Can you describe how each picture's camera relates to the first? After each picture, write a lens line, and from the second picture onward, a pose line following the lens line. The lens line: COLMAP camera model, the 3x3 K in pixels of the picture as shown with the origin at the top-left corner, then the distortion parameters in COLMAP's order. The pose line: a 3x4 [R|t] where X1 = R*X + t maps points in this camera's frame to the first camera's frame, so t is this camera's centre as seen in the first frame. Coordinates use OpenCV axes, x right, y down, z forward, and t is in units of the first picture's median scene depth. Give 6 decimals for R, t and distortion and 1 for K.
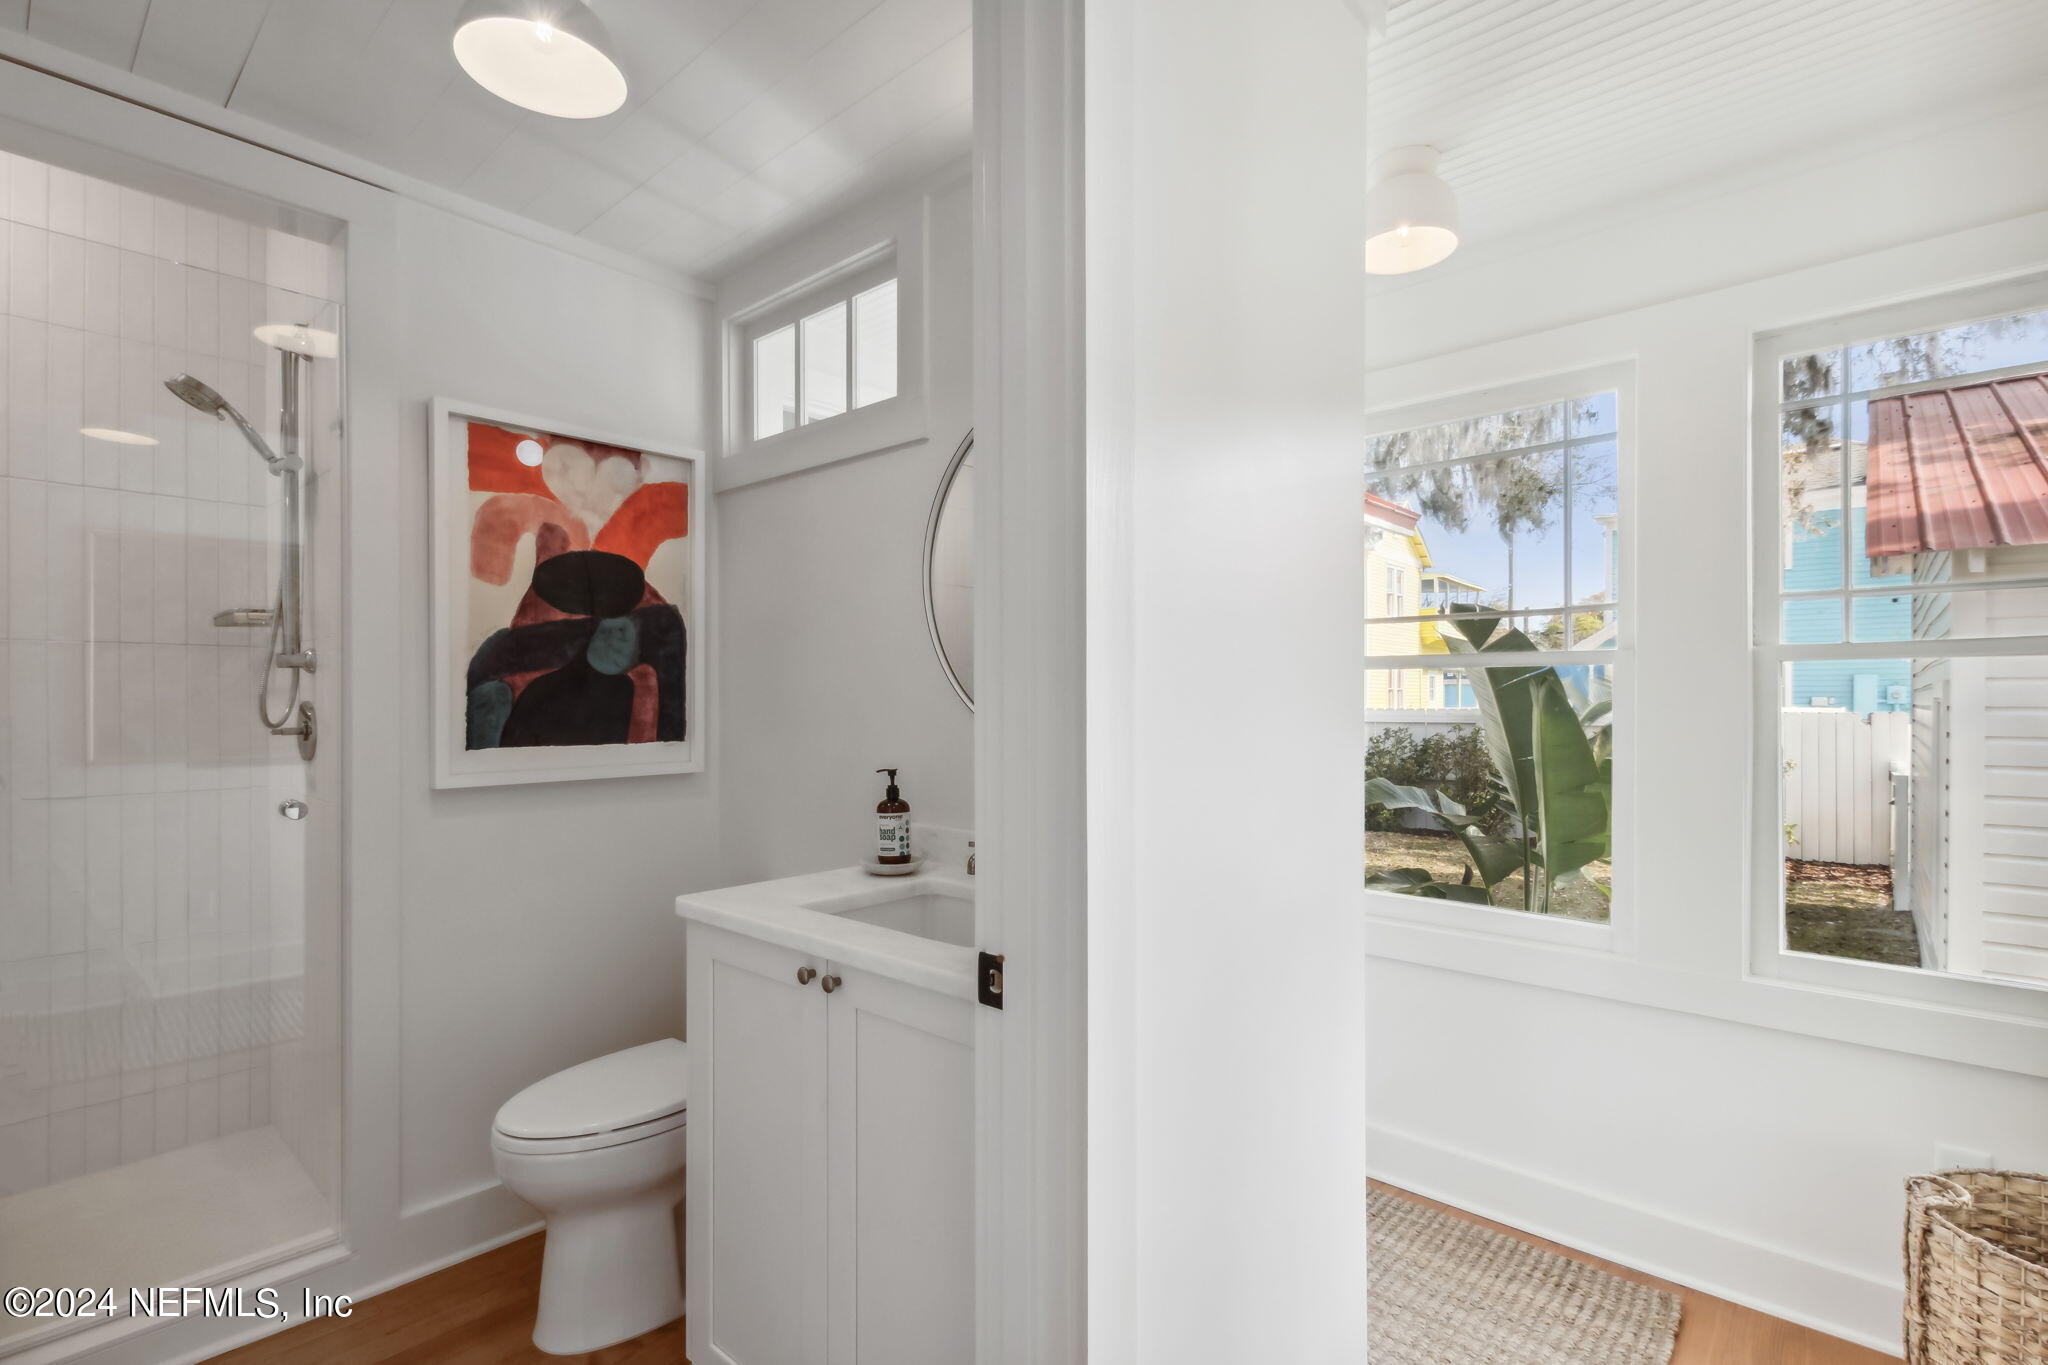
lens RADIAL K [[968.5, 0, 1023.0], [0, 968.5, 709.1], [0, 0, 1]] dist [0.001623, -0.001521]
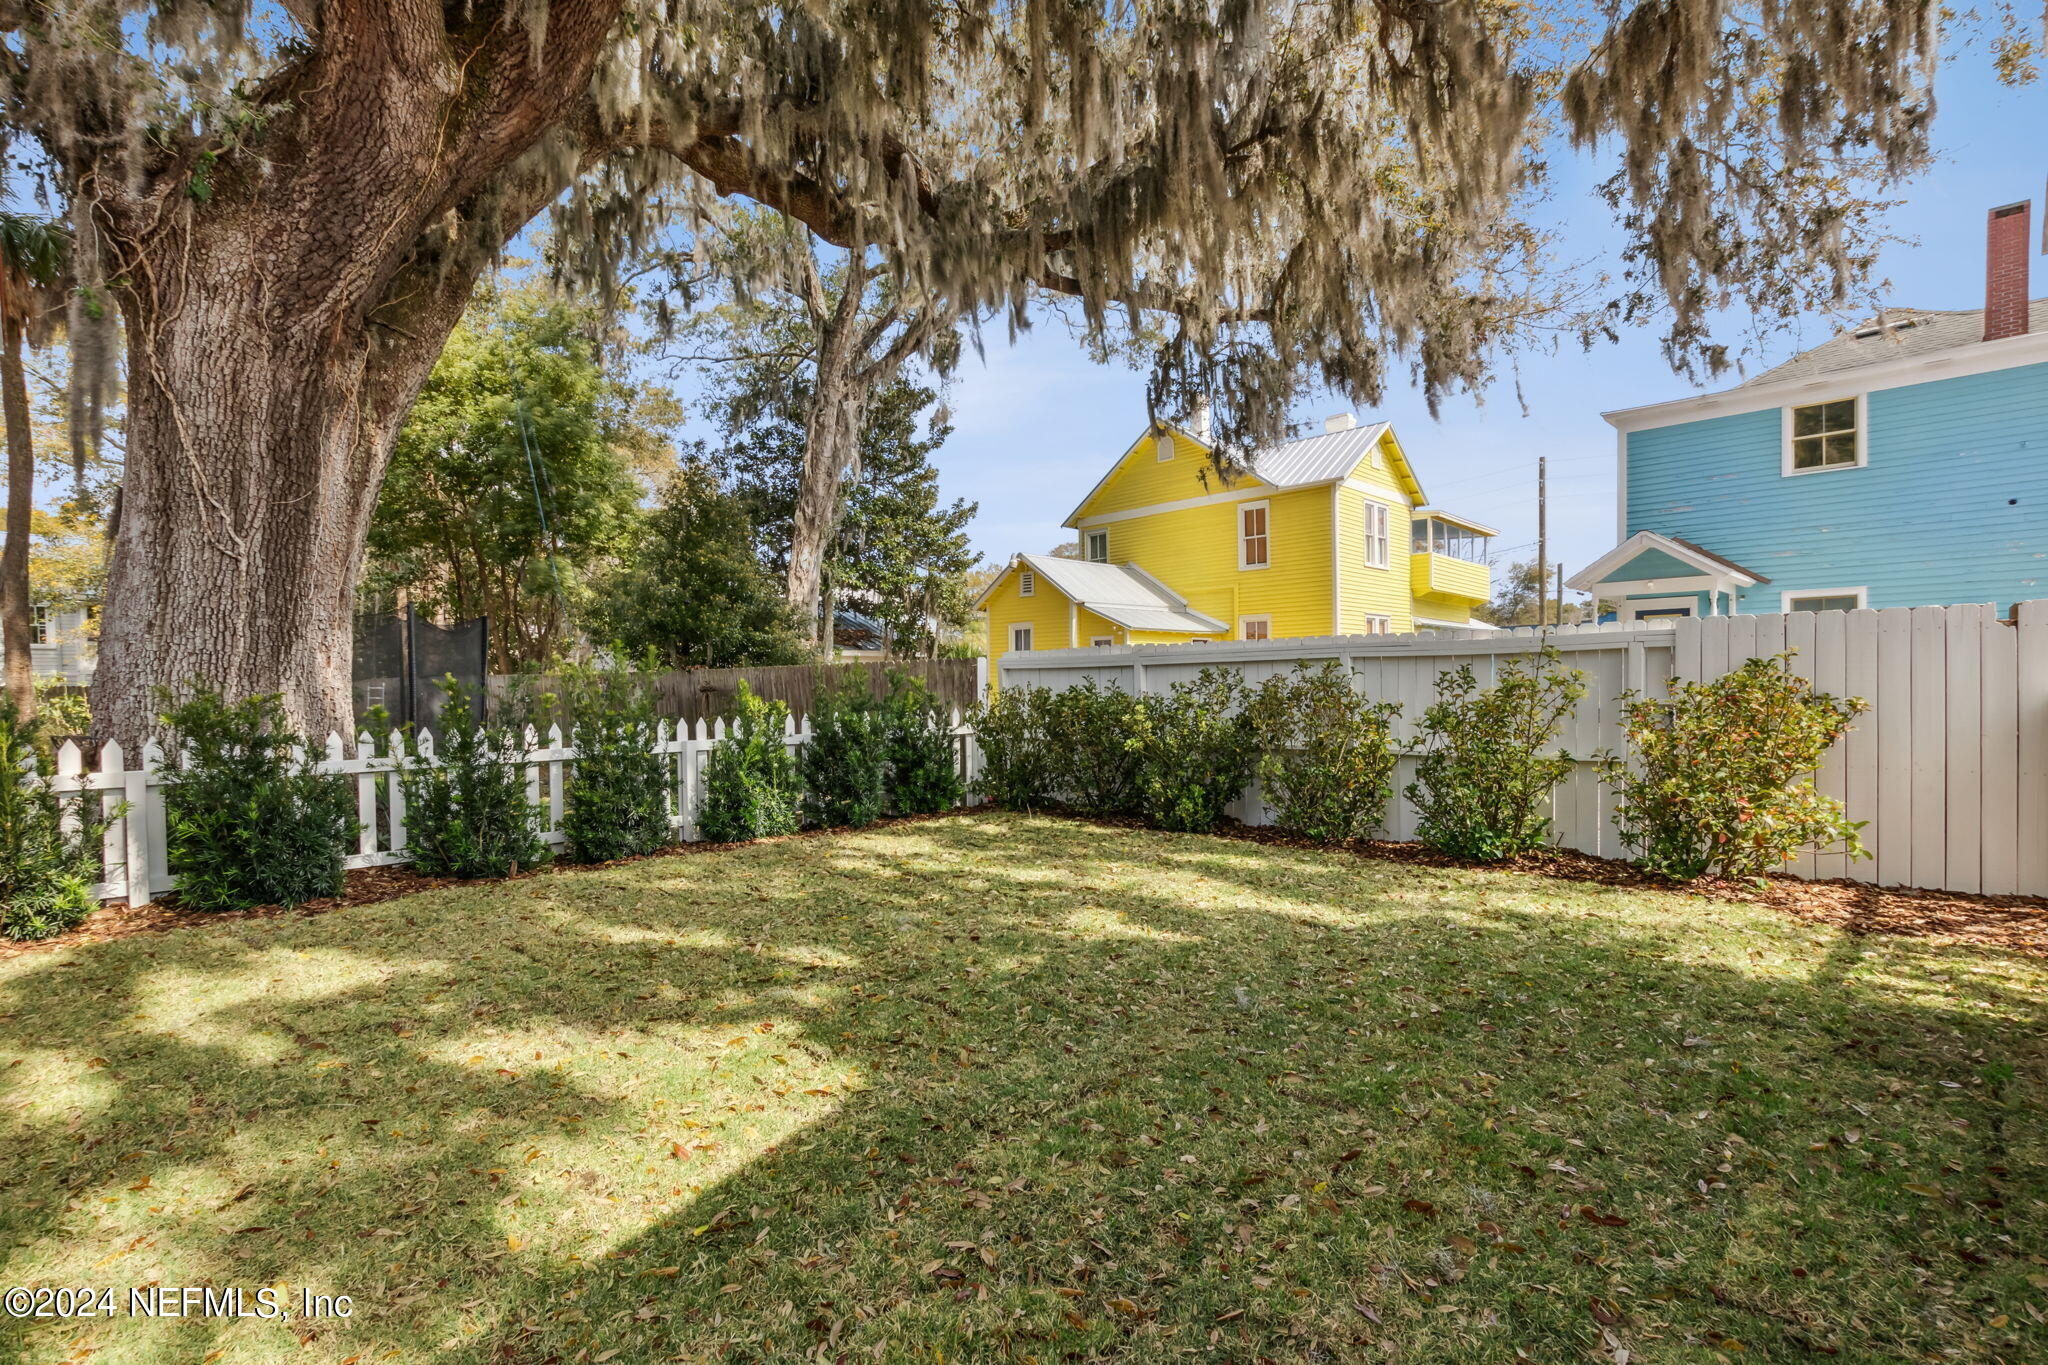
lens RADIAL K [[972.2, 0, 1000.1], [0, 972.2, 694.0], [0, 0, 1]] dist [-0.001356, 0.000528]
pose [[0.997966, -0.015133, -0.061934, 0.113911], [0.015458, 0.999869, 0.004769, 0.012626], [0.061853, -0.005716, 0.998069, 0.139703]]
